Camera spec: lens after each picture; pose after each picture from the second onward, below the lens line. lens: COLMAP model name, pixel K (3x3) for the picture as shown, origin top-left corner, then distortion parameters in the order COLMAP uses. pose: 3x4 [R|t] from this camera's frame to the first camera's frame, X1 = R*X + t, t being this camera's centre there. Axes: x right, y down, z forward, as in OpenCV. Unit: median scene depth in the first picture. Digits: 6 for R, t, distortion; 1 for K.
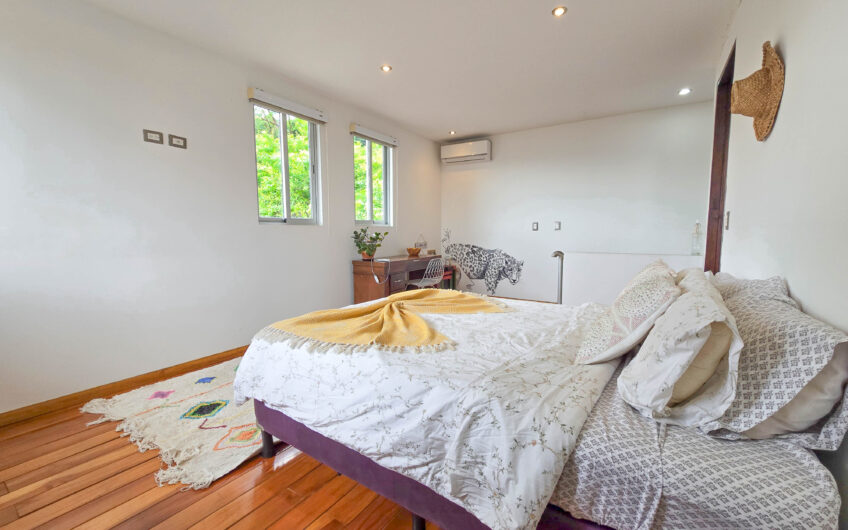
lens RADIAL K [[349.8, 0, 426.2], [0, 349.8, 264.3], [0, 0, 1]] dist [-0.003456, 0.001588]
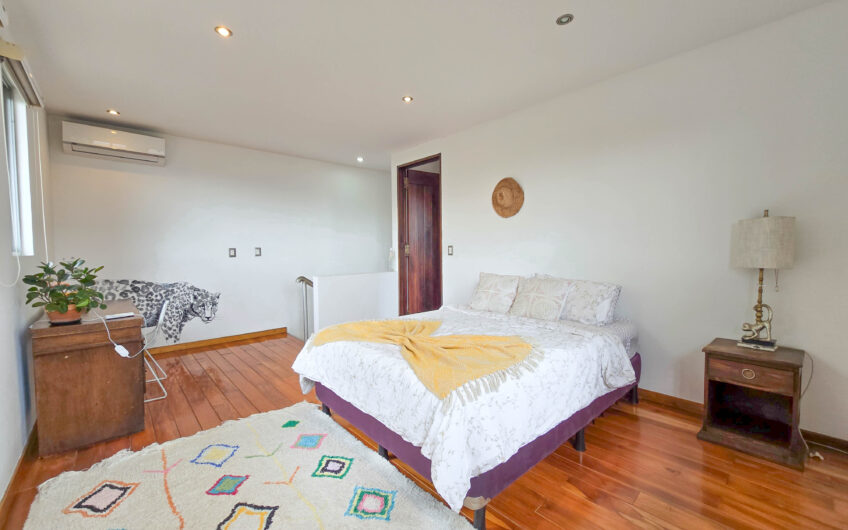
lens RADIAL K [[349.8, 0, 425.7], [0, 349.8, 264.4], [0, 0, 1]] dist [-0.003456, 0.001588]
pose [[0.238866, -0.041389, 0.970170, -0.416968], [0.102300, 0.994604, 0.017244, -0.040267], [-0.965649, 0.095130, 0.241811, 0.288283]]
